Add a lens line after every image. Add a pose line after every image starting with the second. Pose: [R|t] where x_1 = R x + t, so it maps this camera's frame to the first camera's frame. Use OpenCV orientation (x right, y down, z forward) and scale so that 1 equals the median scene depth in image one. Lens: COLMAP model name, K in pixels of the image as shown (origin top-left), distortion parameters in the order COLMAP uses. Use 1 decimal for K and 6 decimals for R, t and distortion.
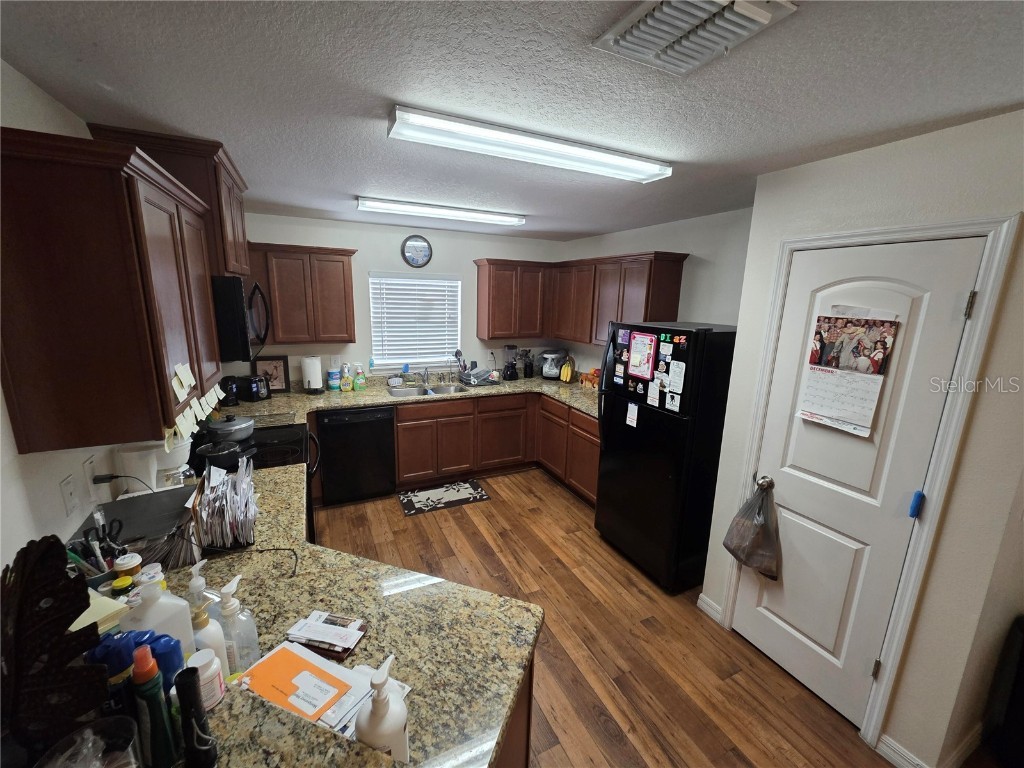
lens RADIAL K [[408.7, 0, 507.4], [0, 408.7, 382.9], [0, 0, 1]] dist [0.000783, -0.000104]
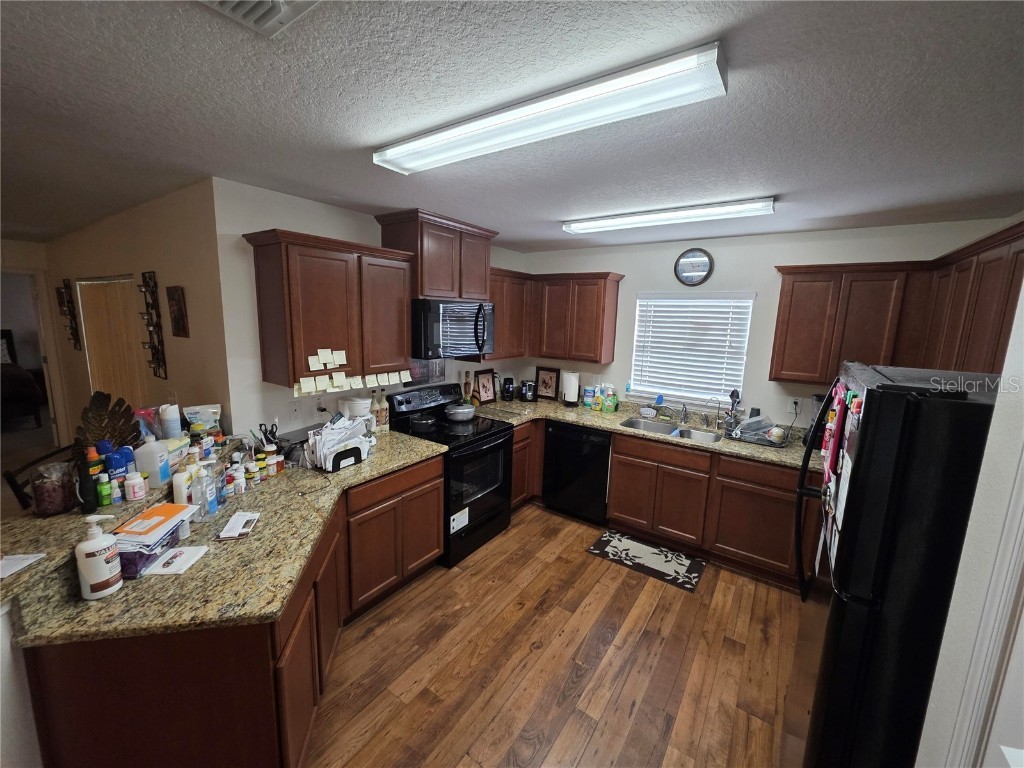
lens RADIAL K [[408.7, 0, 509.0], [0, 408.7, 380.6], [0, 0, 1]] dist [0.000783, -0.000104]
pose [[0.493415, 0.131549, -0.859789, 0.380477], [-0.198445, 0.979452, 0.035974, -0.047879], [0.846854, 0.152871, 0.509381, 0.296942]]
